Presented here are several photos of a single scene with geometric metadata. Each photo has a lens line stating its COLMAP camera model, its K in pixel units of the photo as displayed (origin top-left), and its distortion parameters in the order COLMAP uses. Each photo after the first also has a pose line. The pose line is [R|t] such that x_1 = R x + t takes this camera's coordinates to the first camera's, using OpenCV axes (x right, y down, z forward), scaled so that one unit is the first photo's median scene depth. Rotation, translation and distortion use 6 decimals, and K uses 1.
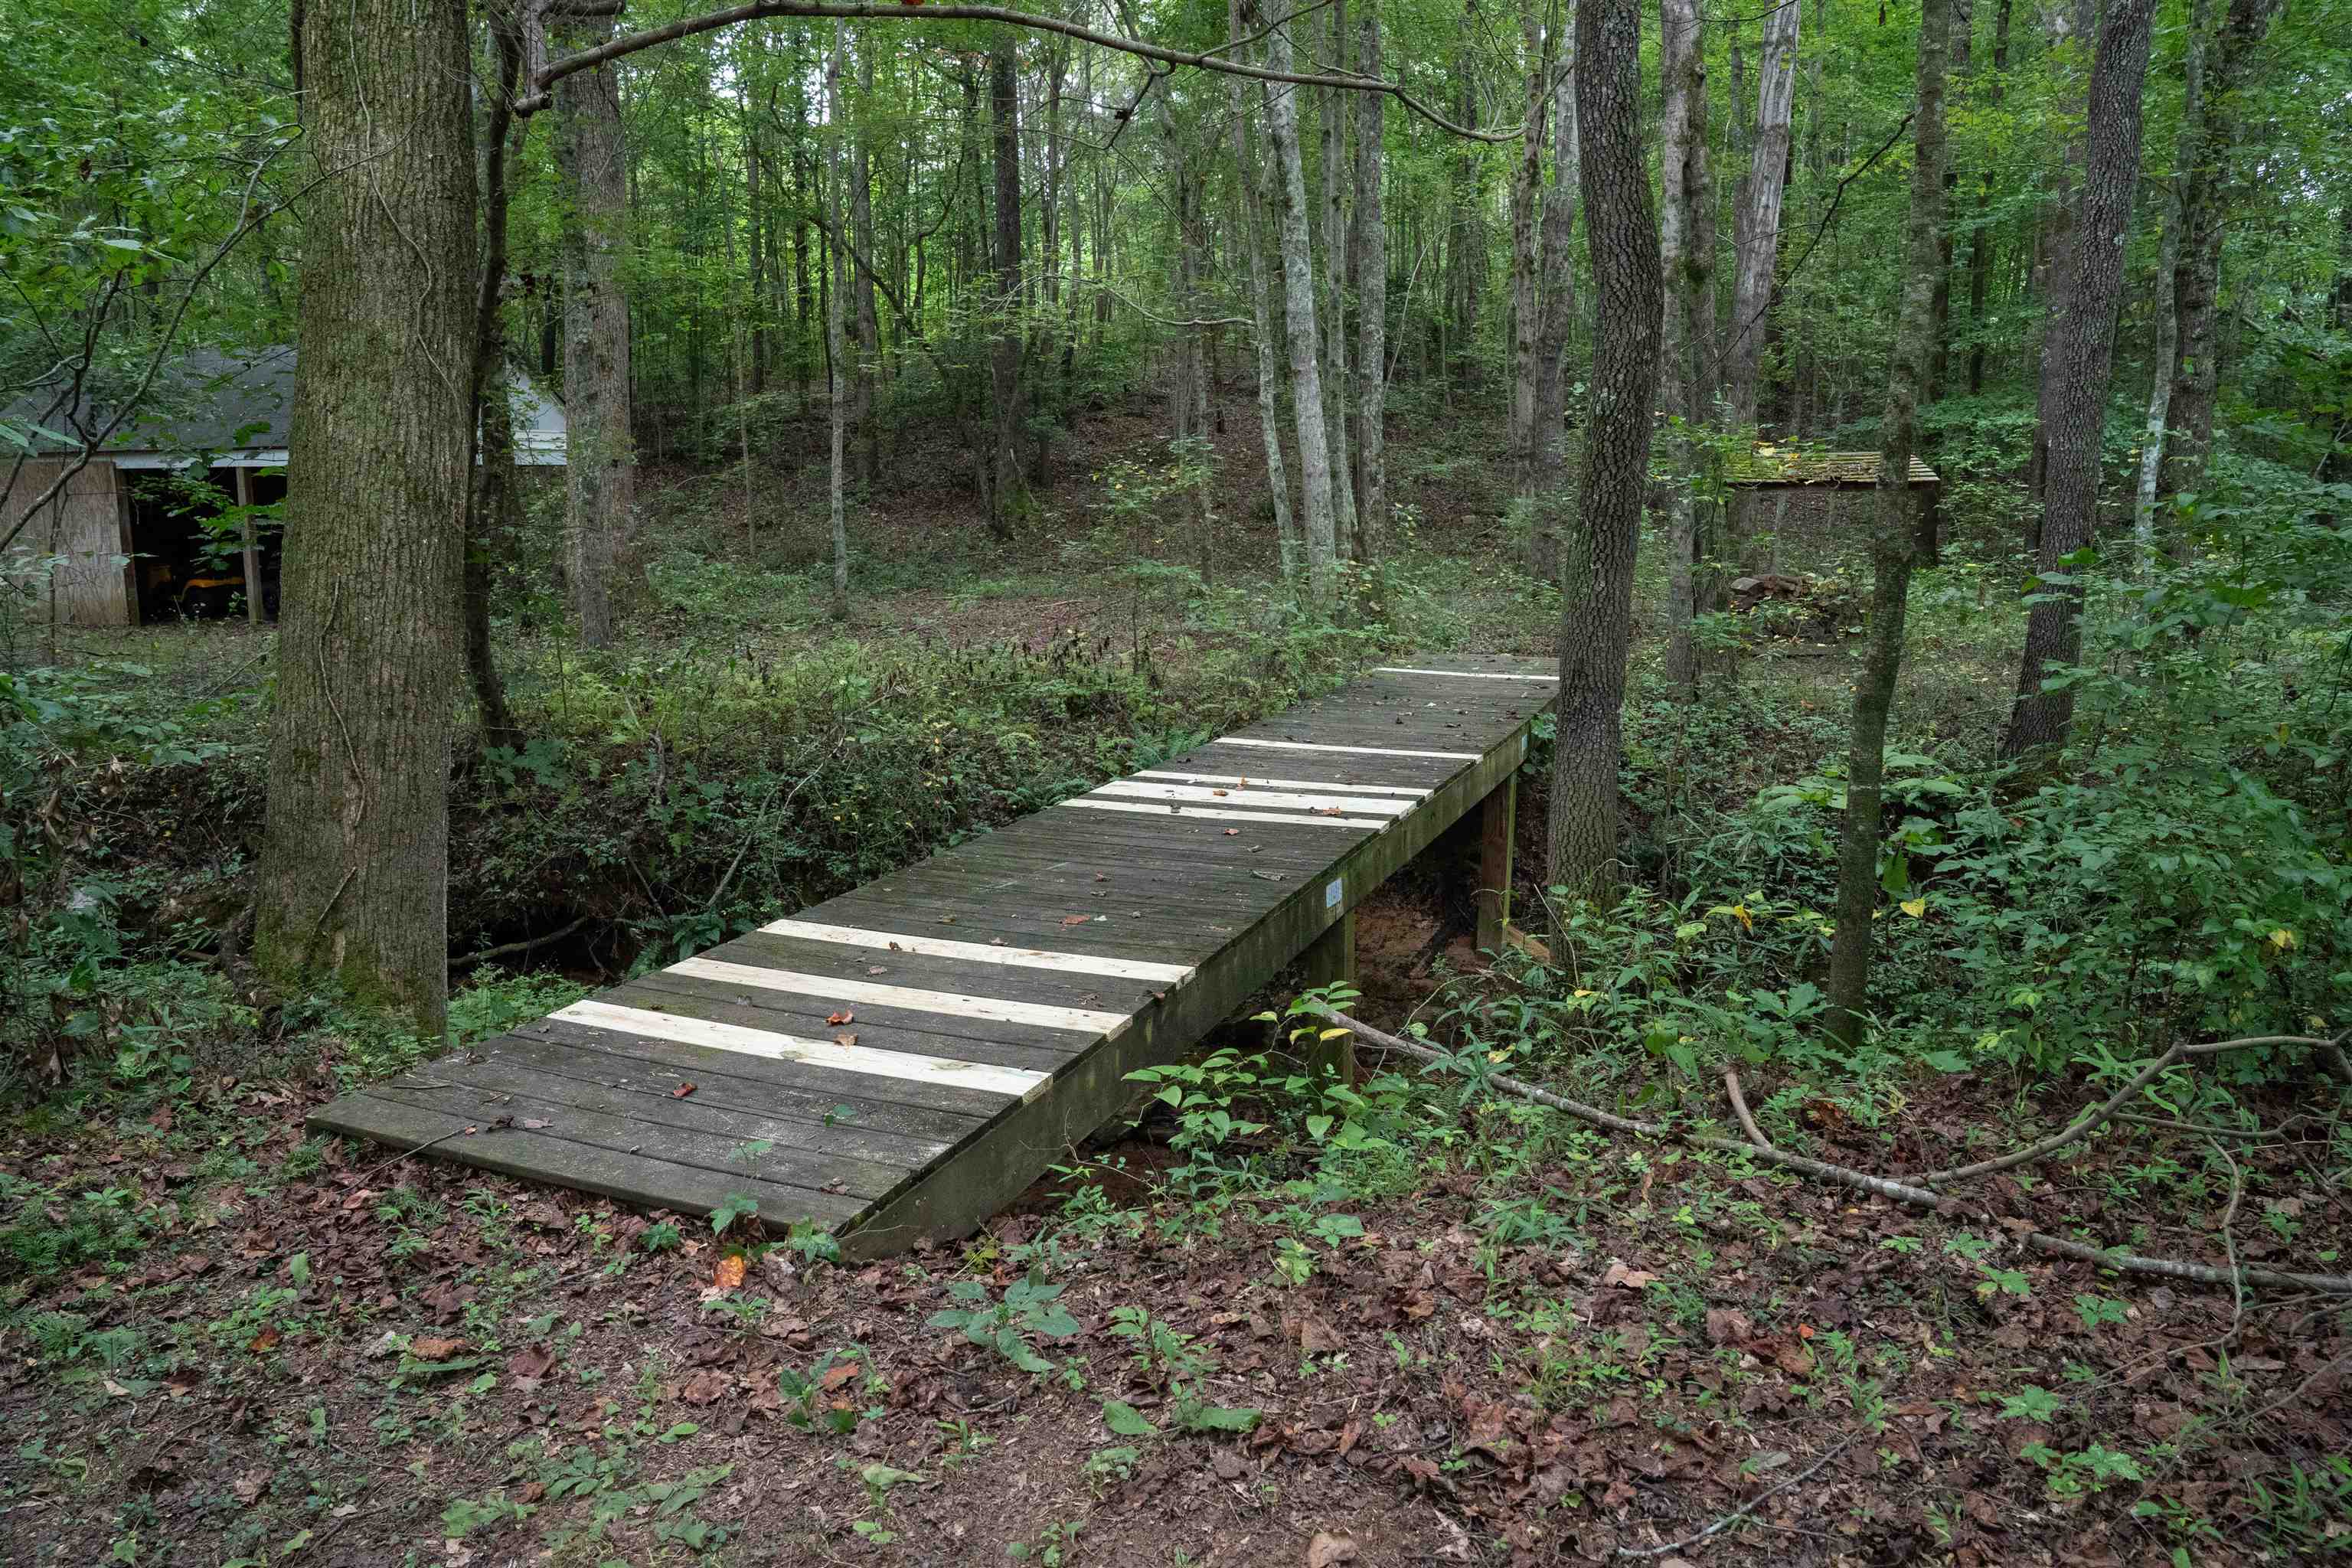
lens RADIAL K [[1624.0, 0, 1165.3], [0, 1624.0, 786.8], [0, 0, 1]] dist [-0.129372, 0.103058]
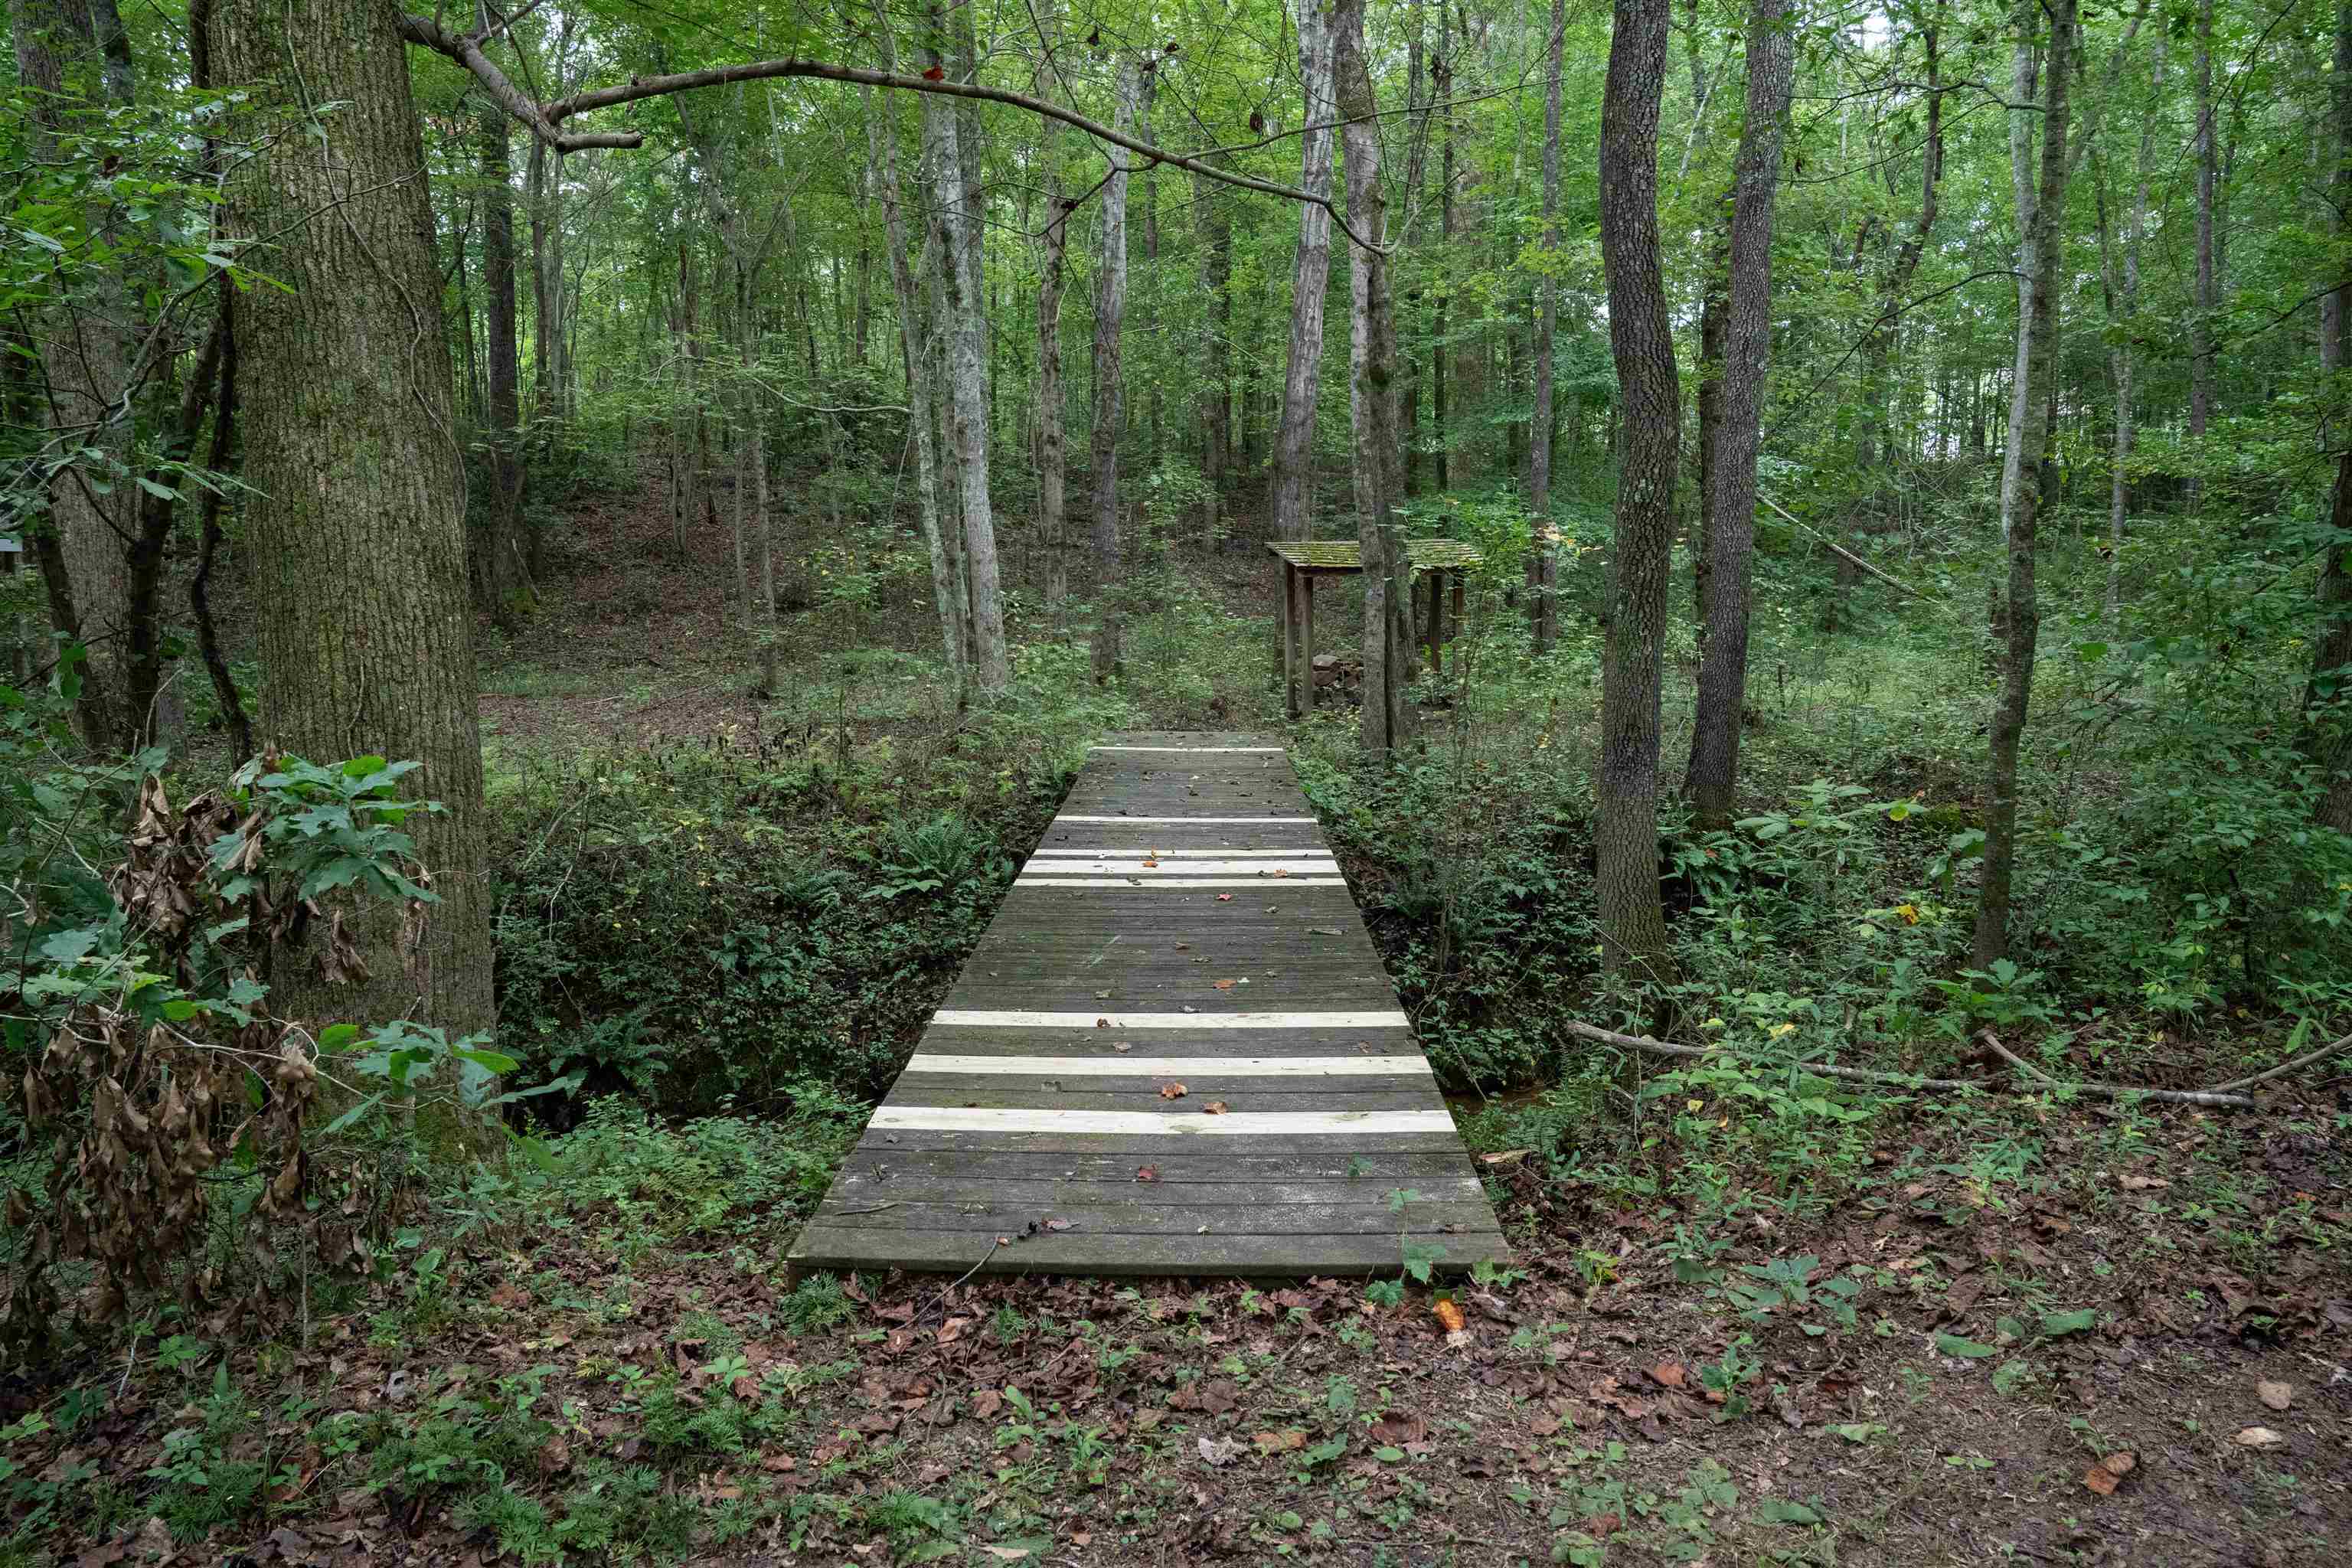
lens RADIAL K [[1624.0, 0, 1165.3], [0, 1624.0, 786.8], [0, 0, 1]] dist [-0.129372, 0.103058]
pose [[0.933250, -0.044084, 0.356514, -0.409242], [0.064010, 0.996966, -0.044280, 0.001167], [-0.353480, 0.064144, 0.933240, 0.048379]]
